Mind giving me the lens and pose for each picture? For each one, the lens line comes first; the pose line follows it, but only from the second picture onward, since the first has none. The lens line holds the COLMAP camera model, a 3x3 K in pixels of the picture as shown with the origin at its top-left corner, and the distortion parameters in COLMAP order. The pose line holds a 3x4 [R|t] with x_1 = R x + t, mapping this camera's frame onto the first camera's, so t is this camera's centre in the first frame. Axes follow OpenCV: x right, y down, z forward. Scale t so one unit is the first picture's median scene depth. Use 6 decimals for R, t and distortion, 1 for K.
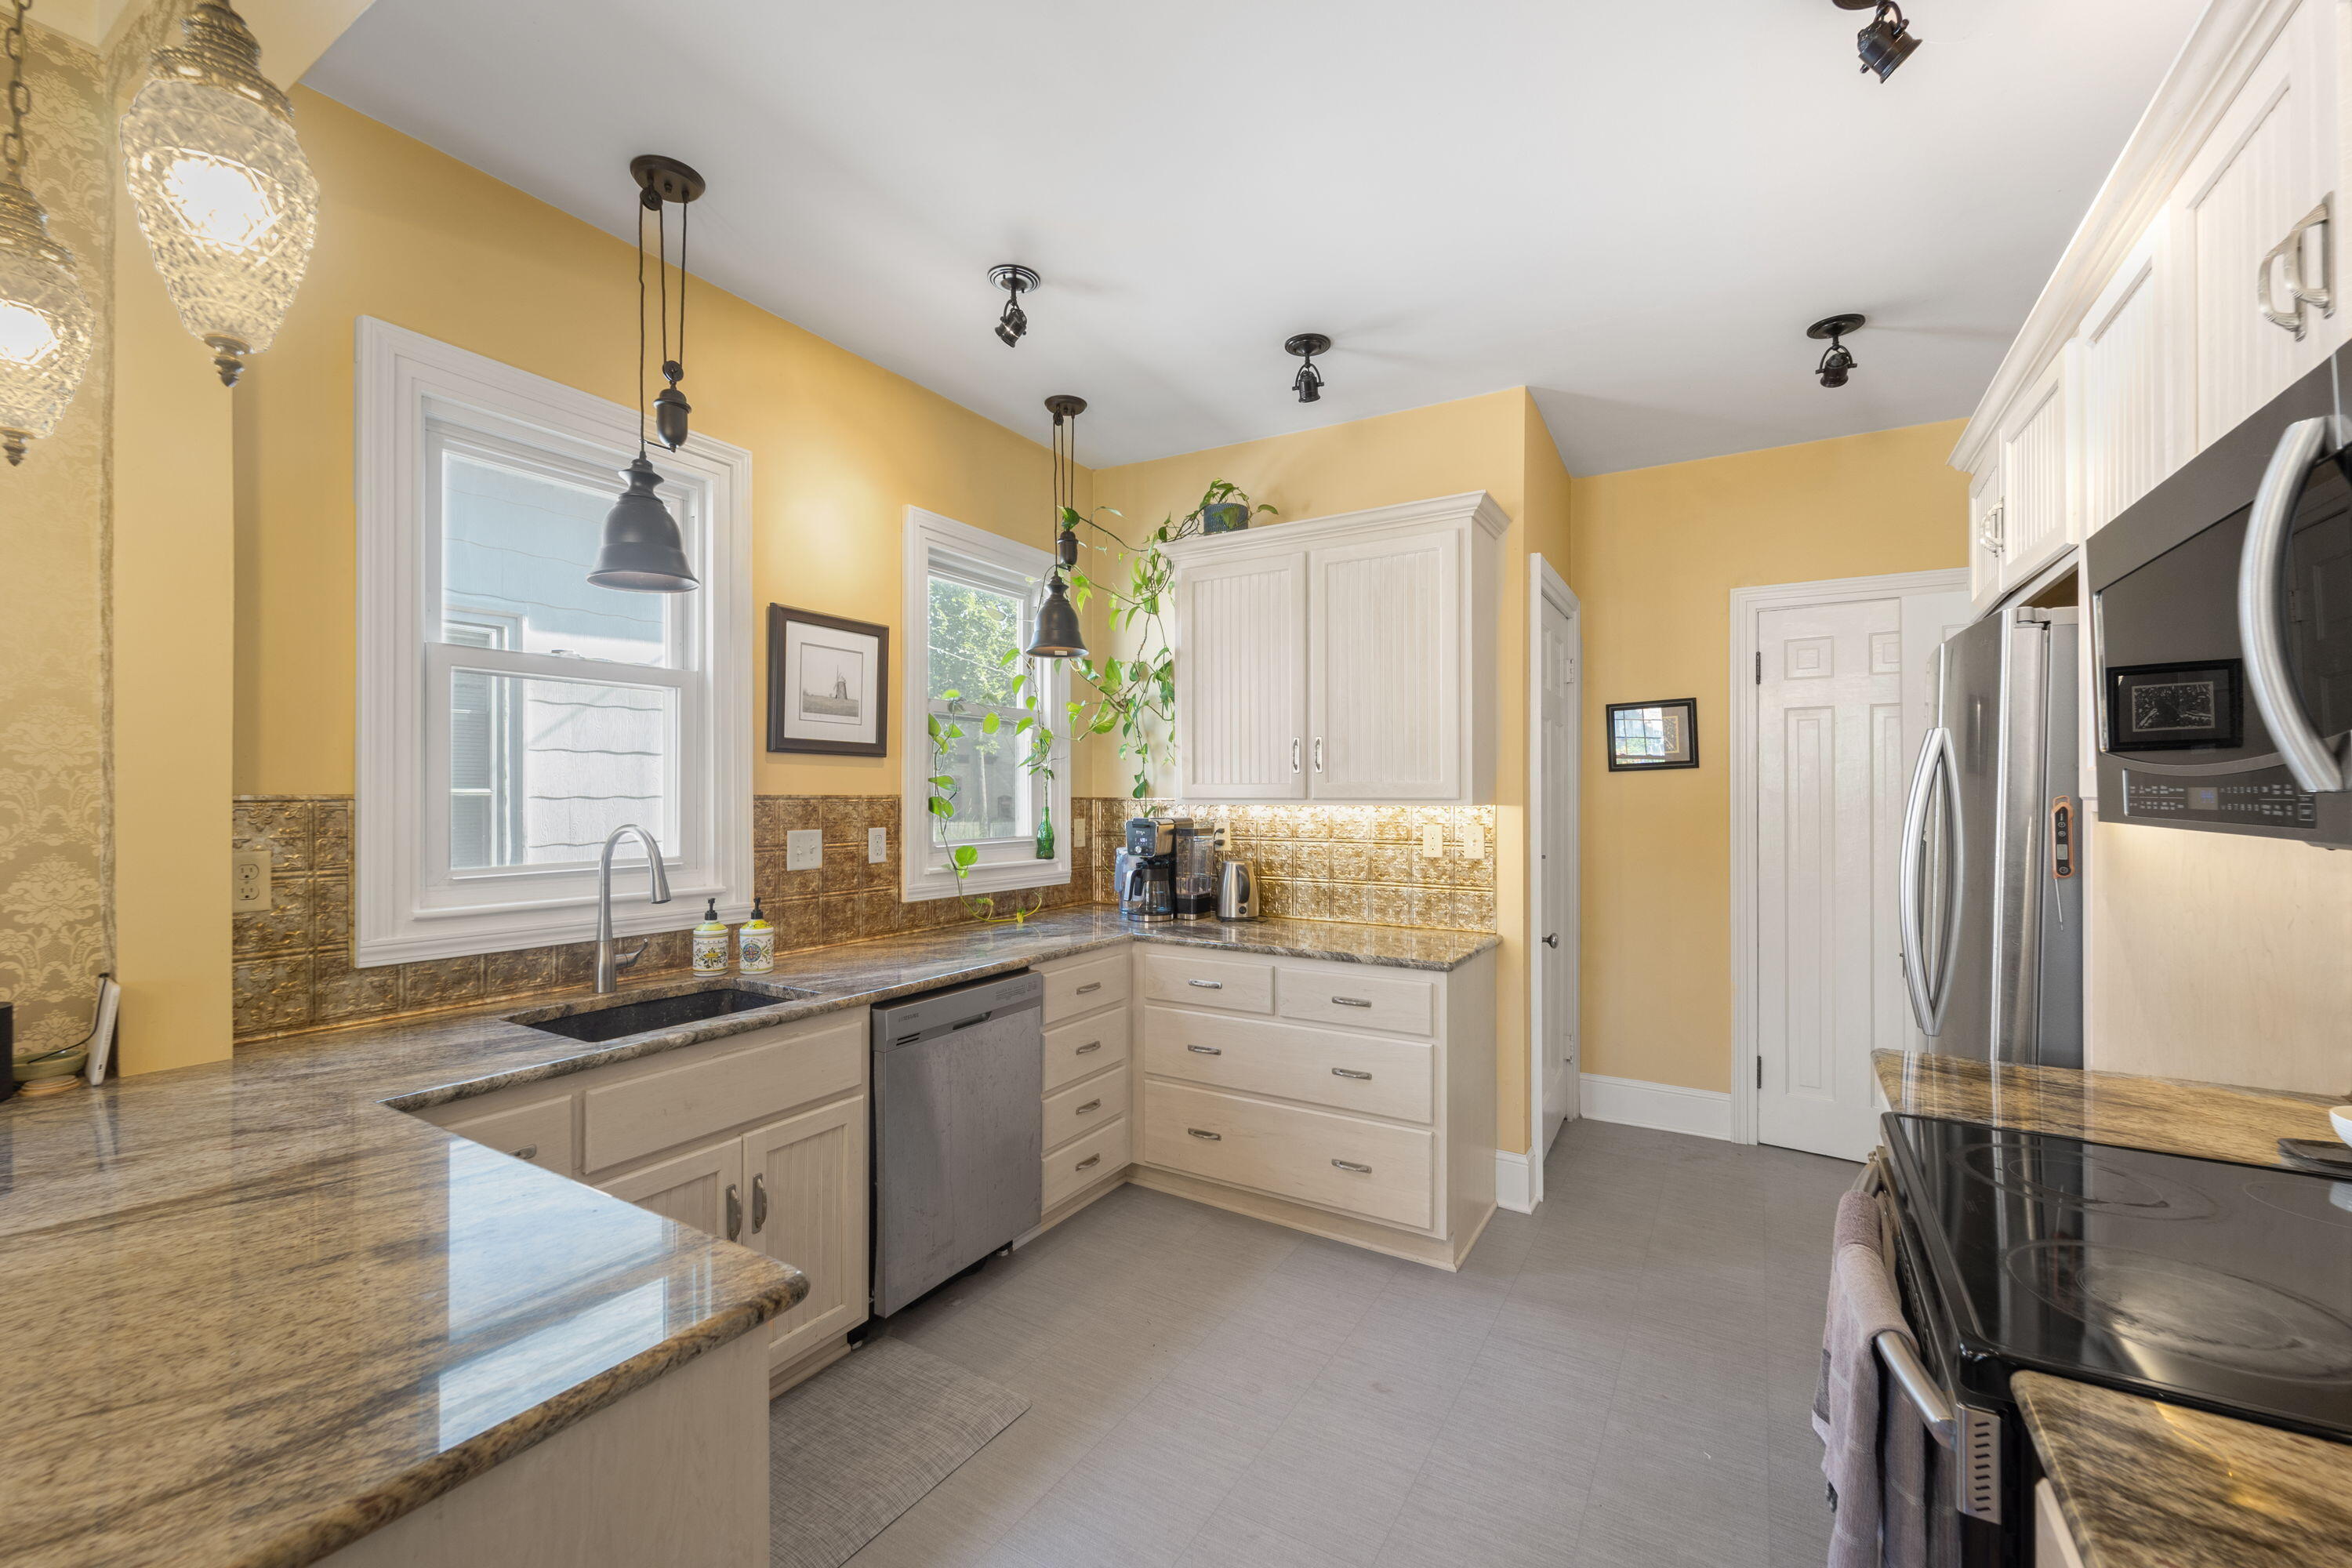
lens RADIAL K [[968.5, 0, 1165.6], [0, 968.5, 793.4], [0, 0, 1]] dist [-0.001716, -0.001863]
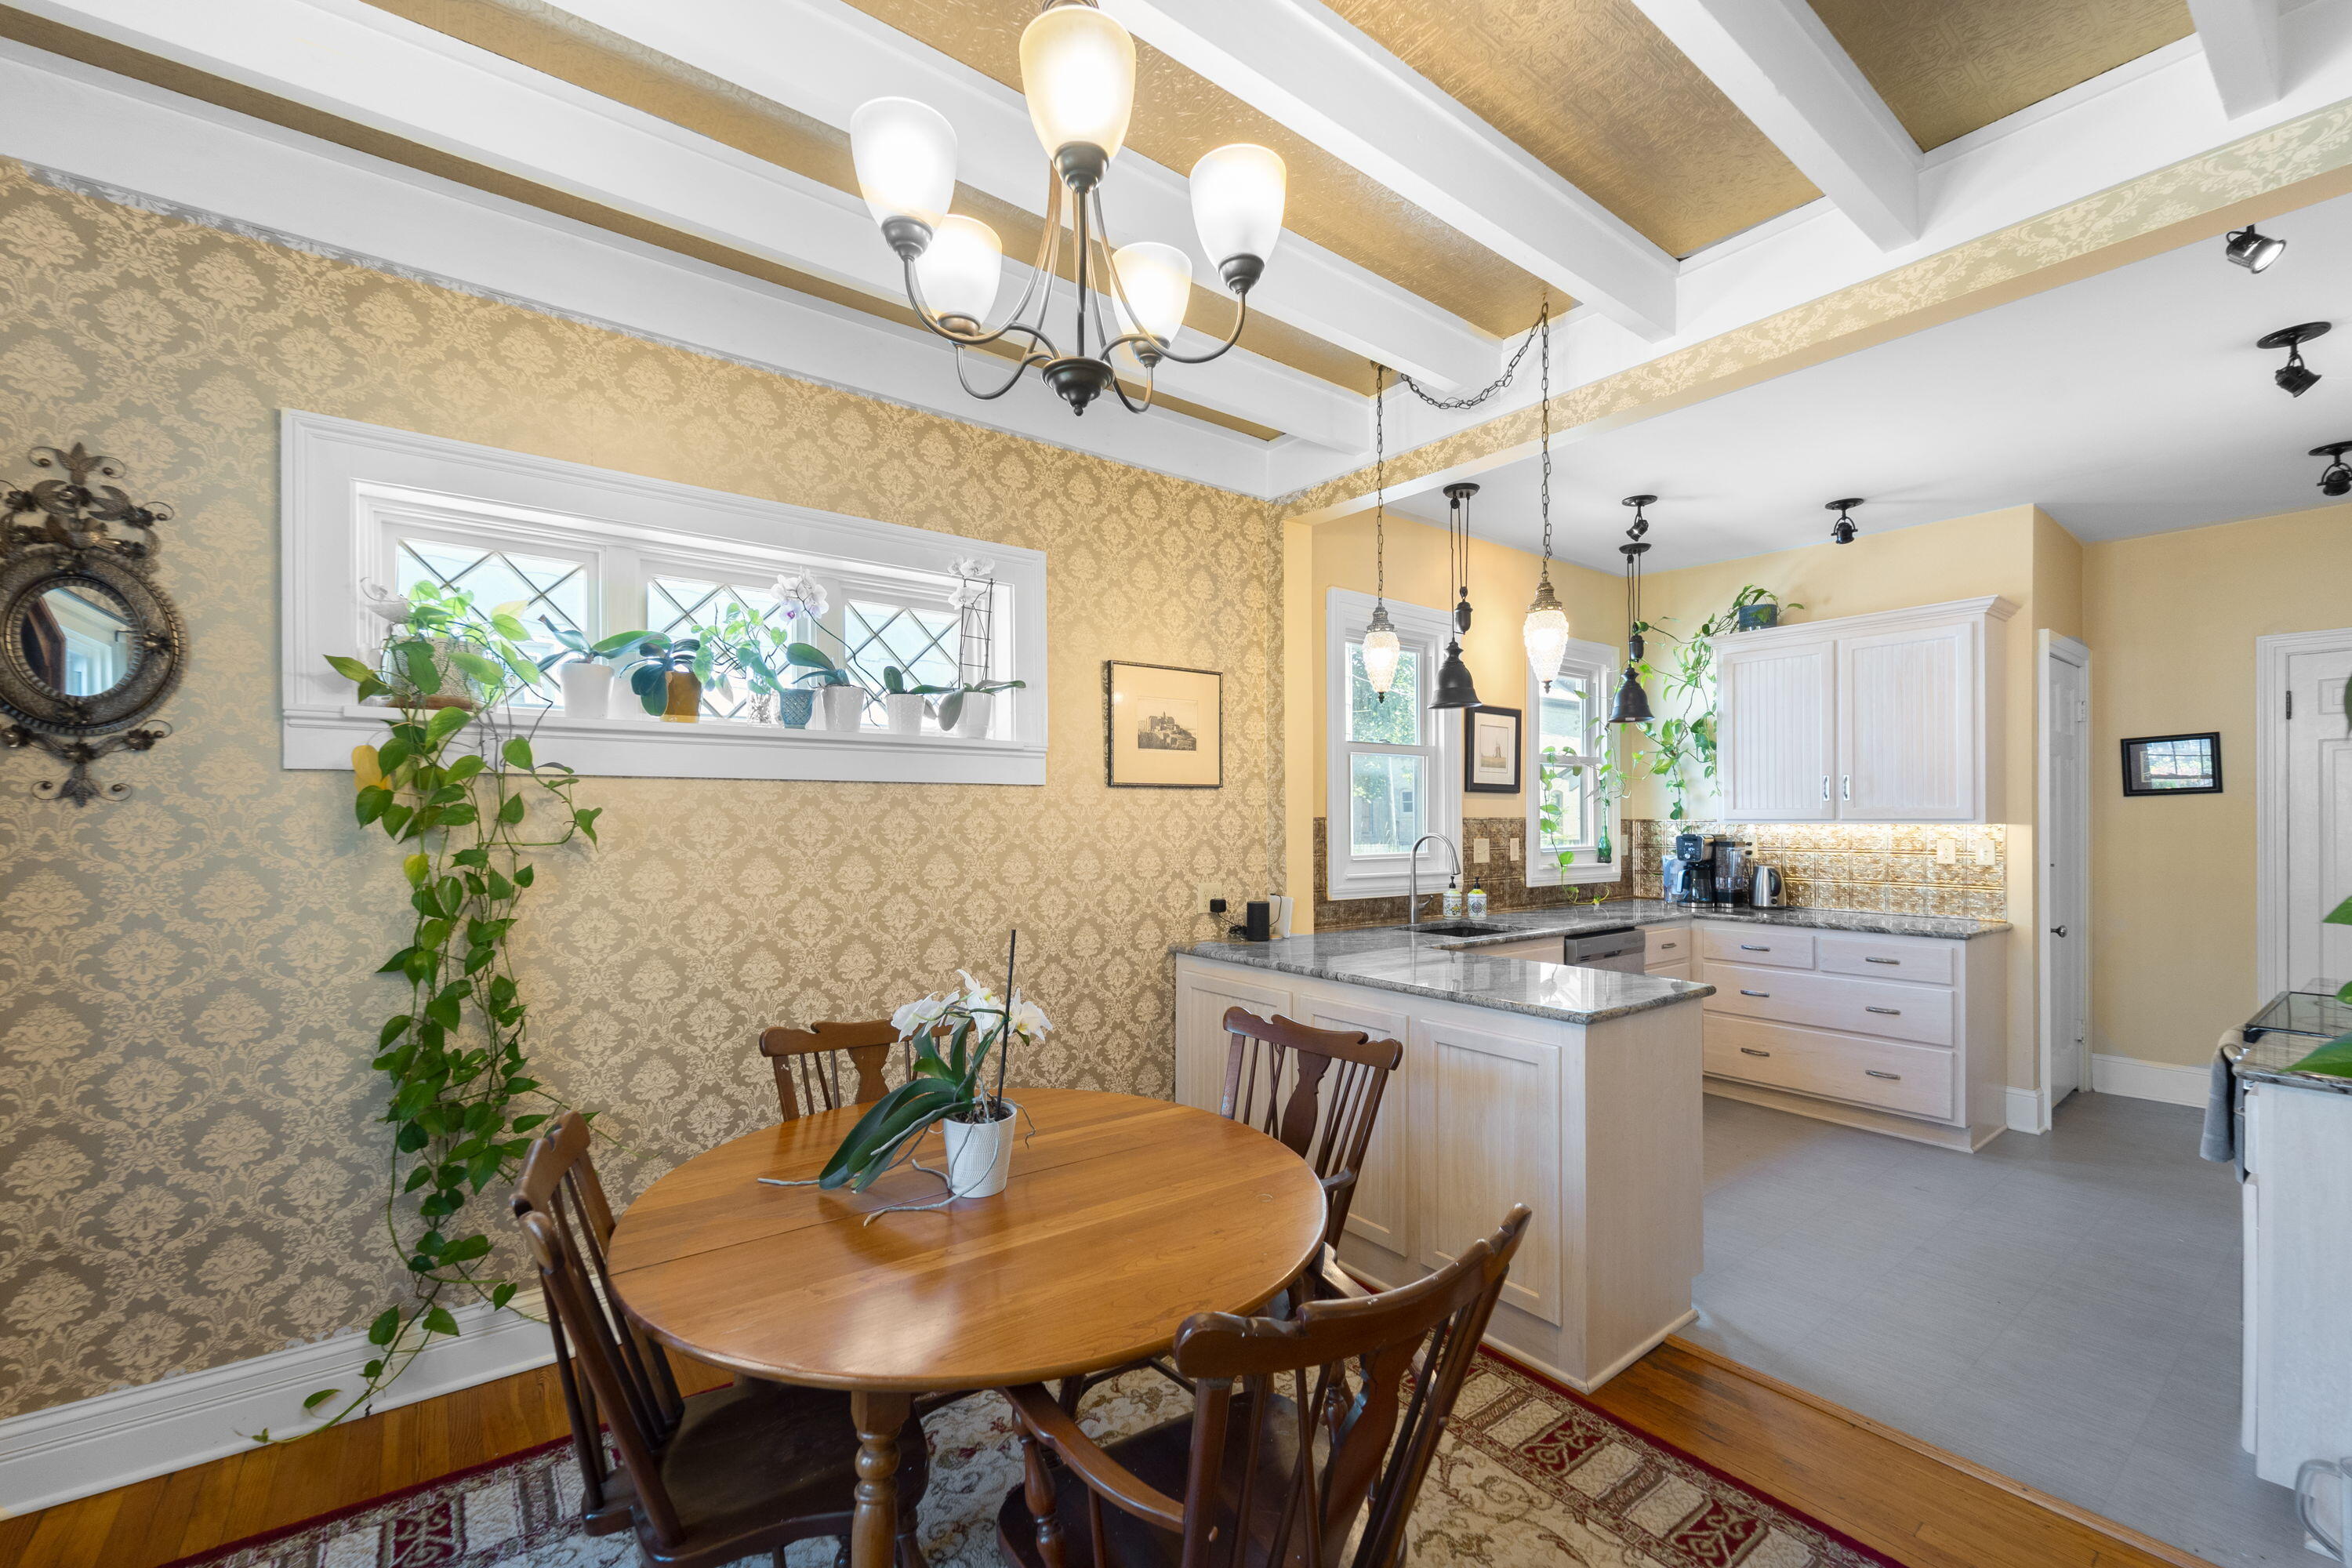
lens RADIAL K [[968.5, 0, 1163.2], [0, 968.5, 818.3], [0, 0, 1]] dist [-0.001716, -0.001863]
pose [[0.929562, -0.001755, -0.368663, -0.232244], [0.002185, 0.999997, 0.000749, 0.000566], [0.368660, -0.001502, 0.929563, -0.623211]]
